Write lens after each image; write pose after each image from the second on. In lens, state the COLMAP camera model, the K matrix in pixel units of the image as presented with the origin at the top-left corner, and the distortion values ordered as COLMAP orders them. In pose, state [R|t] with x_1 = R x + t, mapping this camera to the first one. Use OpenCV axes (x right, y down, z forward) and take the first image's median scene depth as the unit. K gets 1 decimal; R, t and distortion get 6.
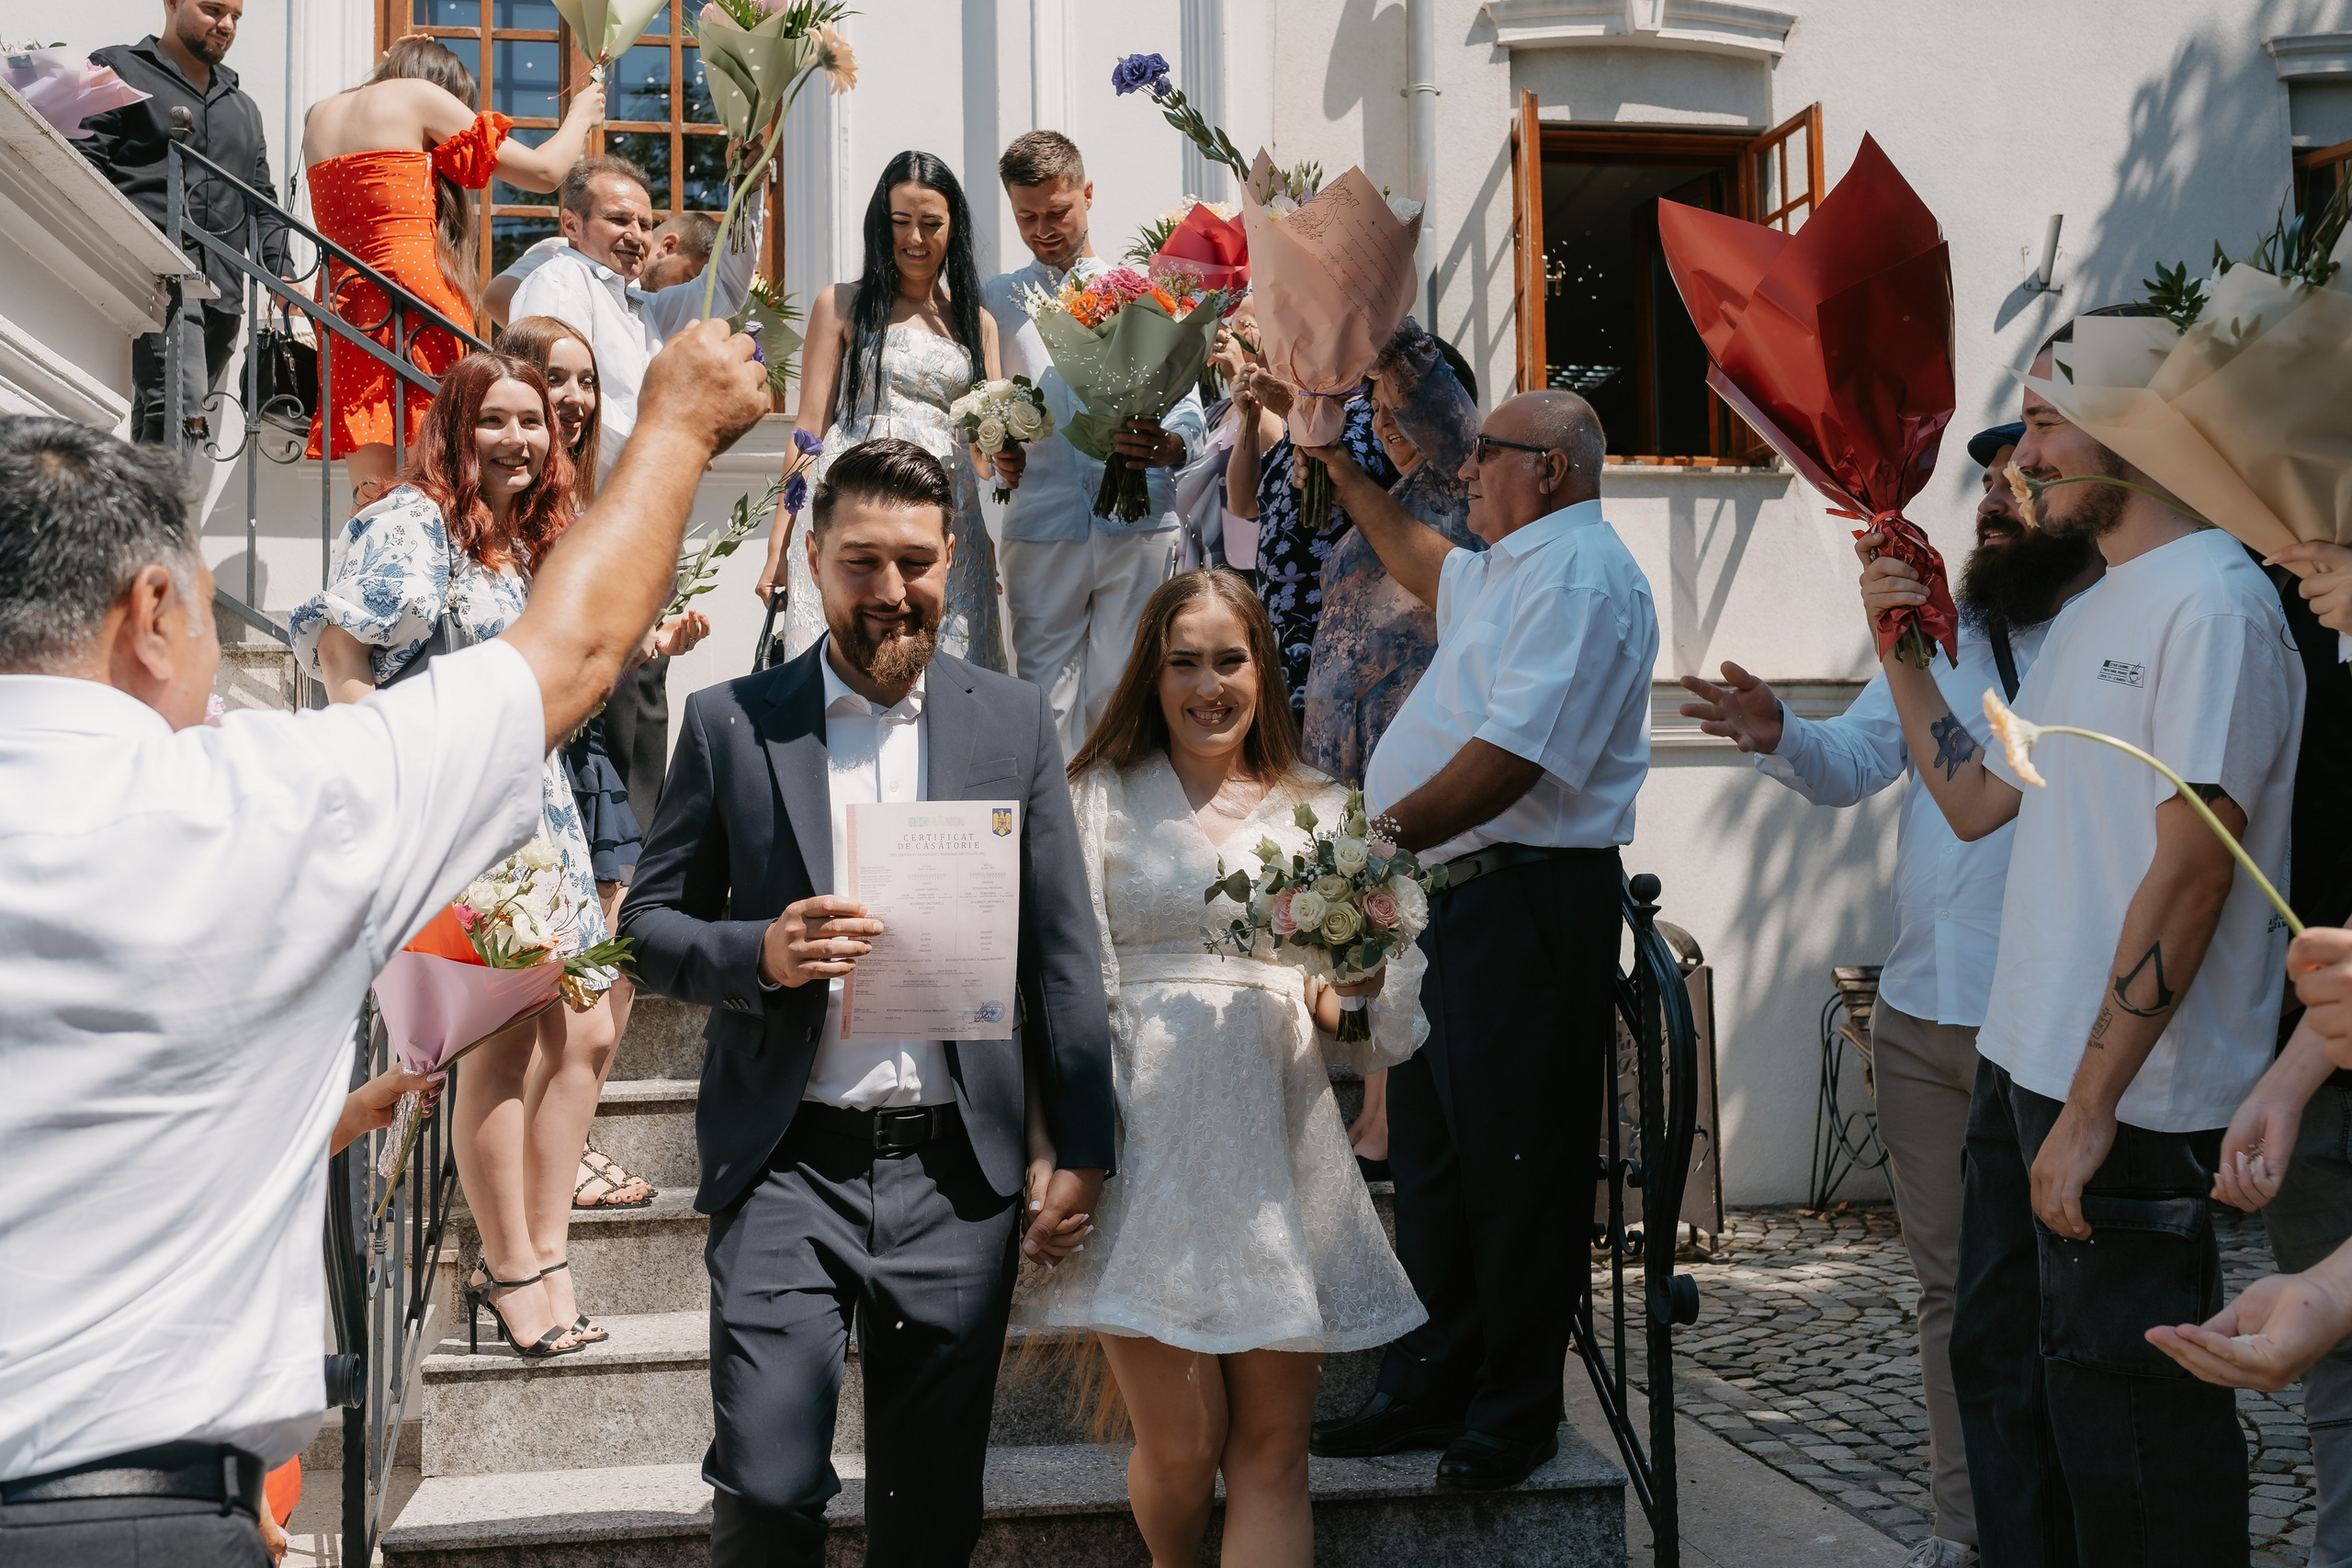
lens RADIAL K [[2179.4, 0, 1176.0], [0, 2179.4, 784.0], [0, 0, 1]] dist [0.000763, -0.002890]
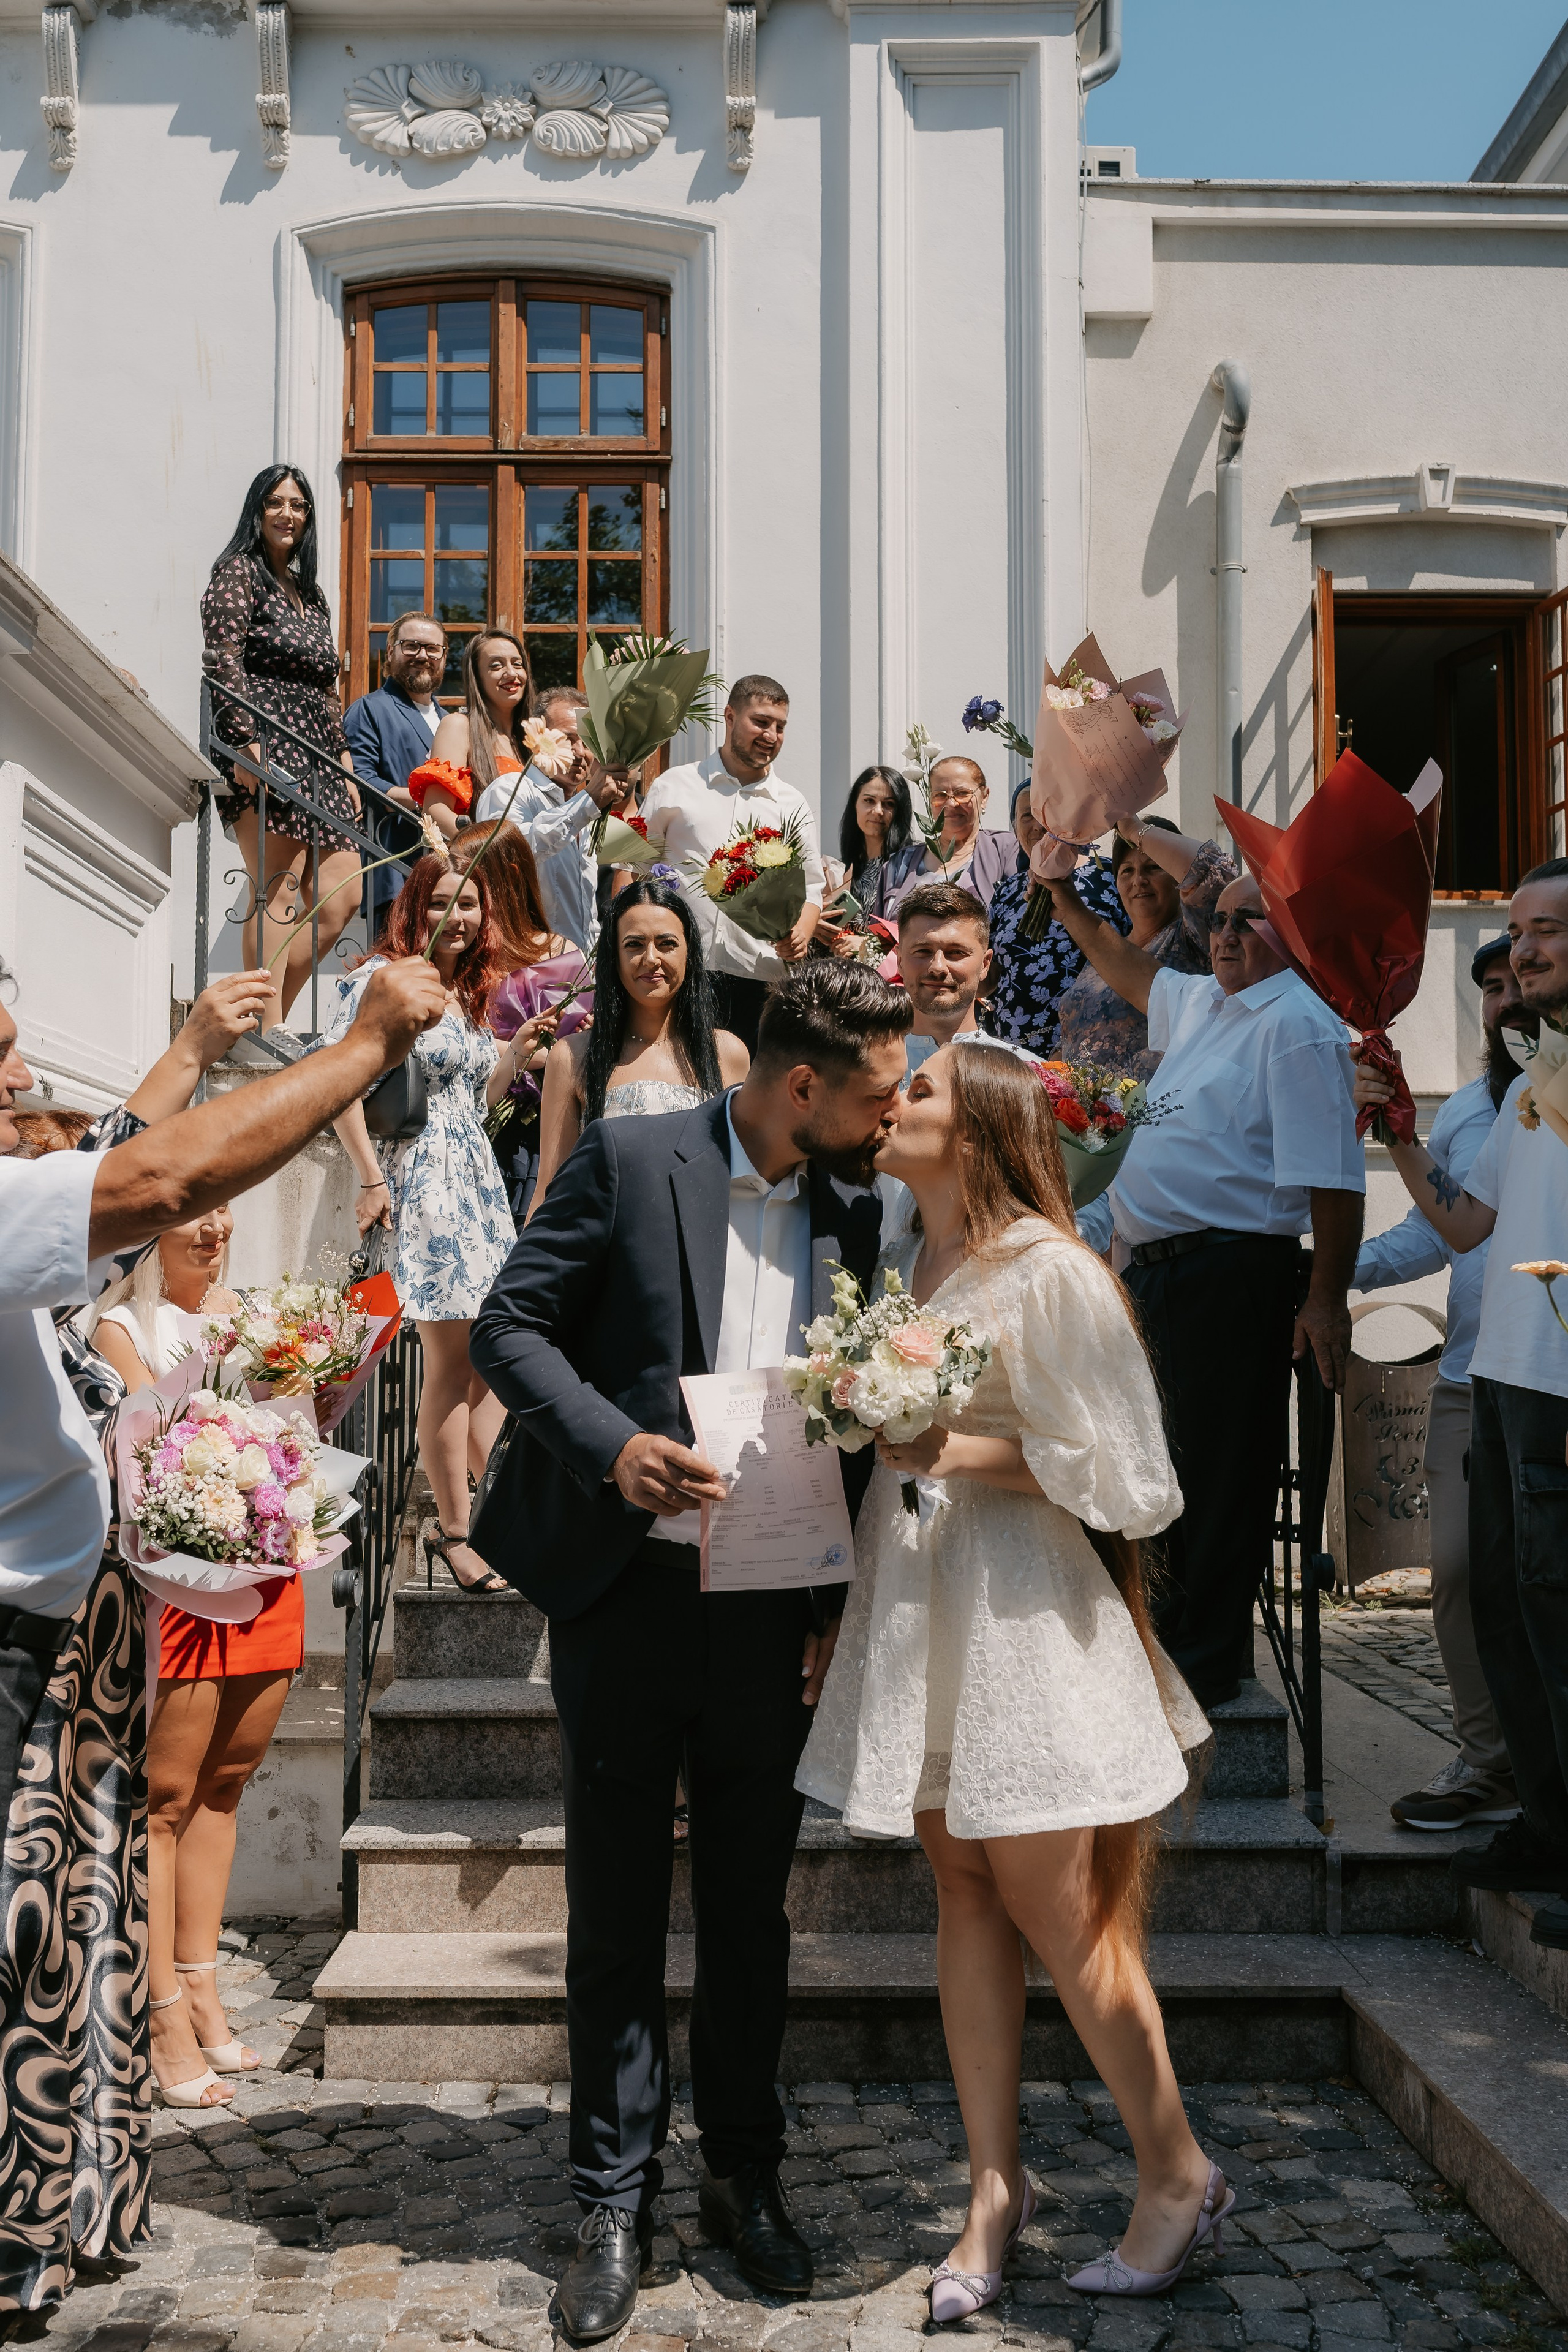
lens RADIAL K [[2199.2, 0, 775.3], [0, 2199.2, 1176.1], [0, 0, 1]] dist [0.006775, -0.033986]
pose [[0.991261, 0.010234, -0.131518, 0.053281], [-0.010773, 0.999936, -0.003382, 0.003683], [0.131475, 0.004769, 0.991308, -0.255941]]
